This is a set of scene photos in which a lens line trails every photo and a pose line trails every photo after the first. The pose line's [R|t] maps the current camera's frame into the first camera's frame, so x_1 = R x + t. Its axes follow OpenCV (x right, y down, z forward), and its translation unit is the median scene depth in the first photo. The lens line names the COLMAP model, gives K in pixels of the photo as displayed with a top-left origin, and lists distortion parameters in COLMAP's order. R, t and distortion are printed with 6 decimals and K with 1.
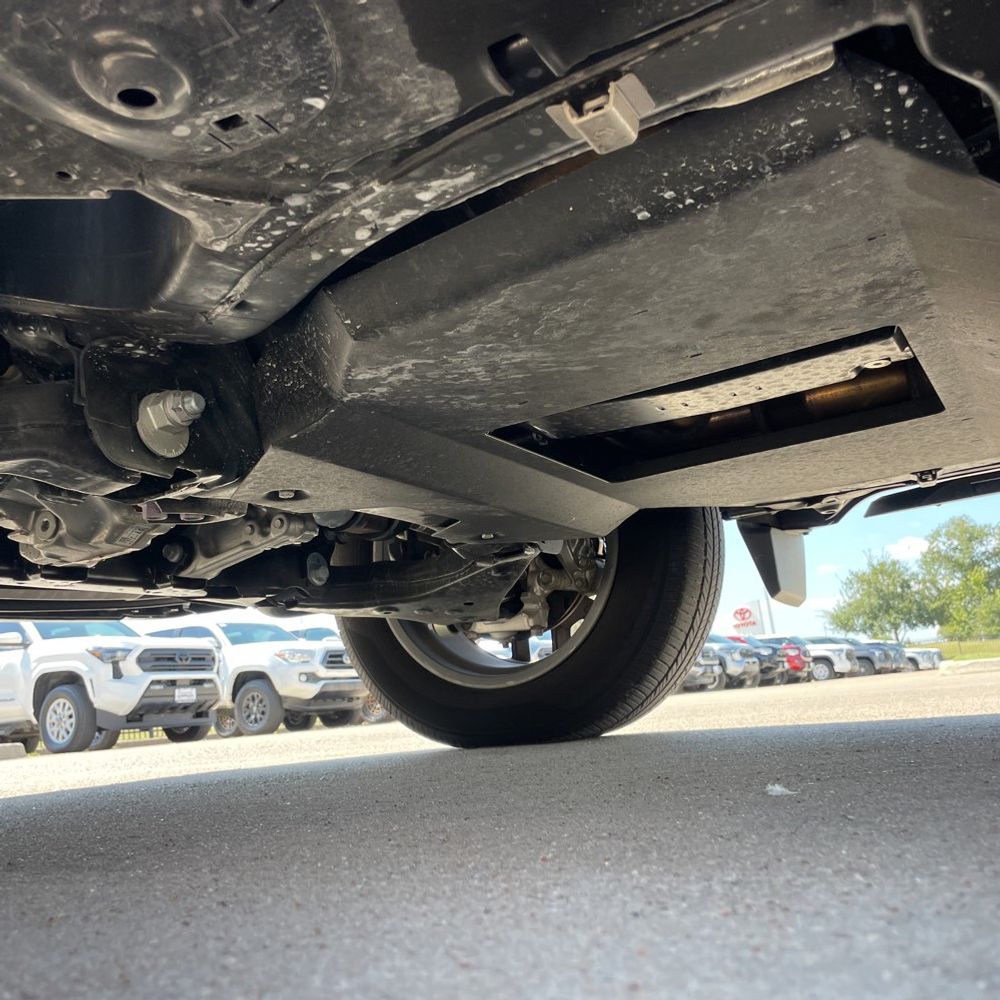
lens RADIAL K [[1017.2, 0, 474.7], [0, 1017.2, 486.0], [0, 0, 1]] dist [0.013789, 0.000000]
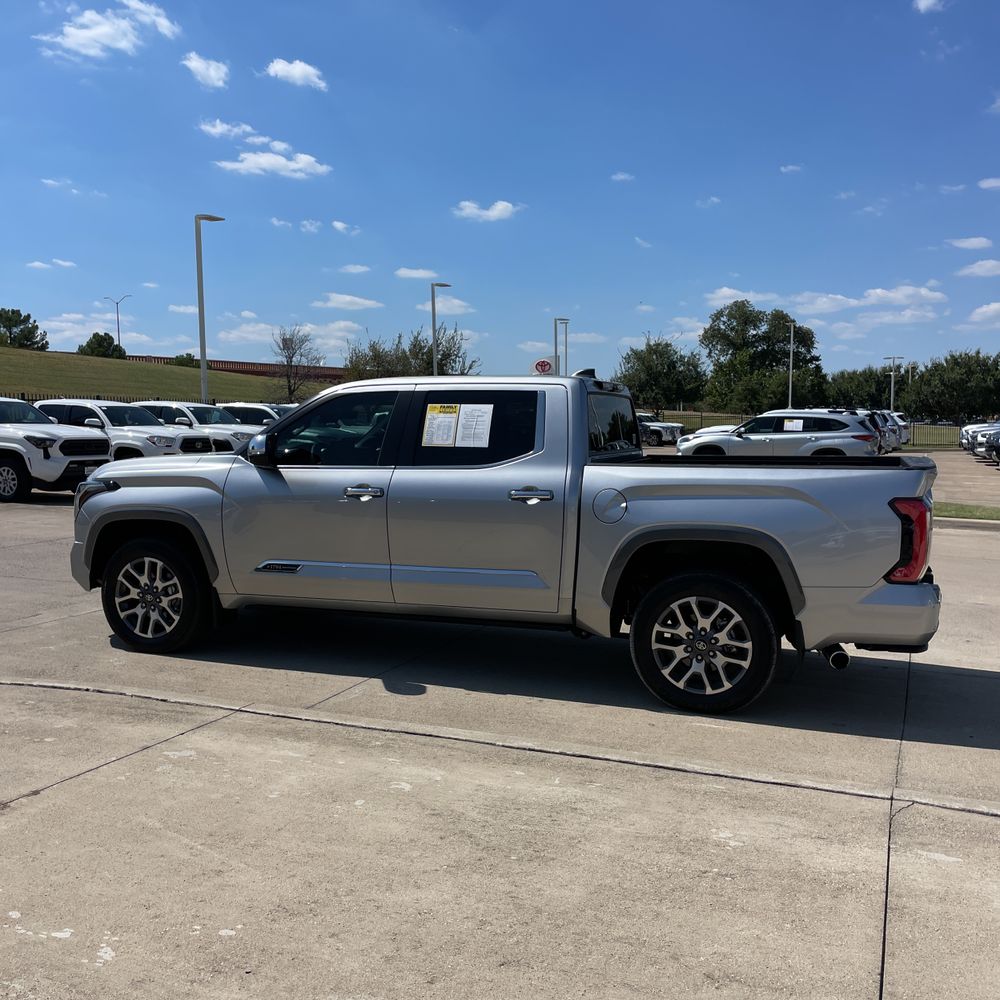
lens RADIAL K [[1017.2, 0, 479.6], [0, 1017.2, 505.4], [0, 0, 1]] dist [0.013789, 0.000000]
pose [[0.979124, 0.079514, 0.187068, 0.002129], [-0.131462, 0.949642, 0.284425, -0.240037], [-0.155032, -0.303080, 0.940270, -0.504297]]
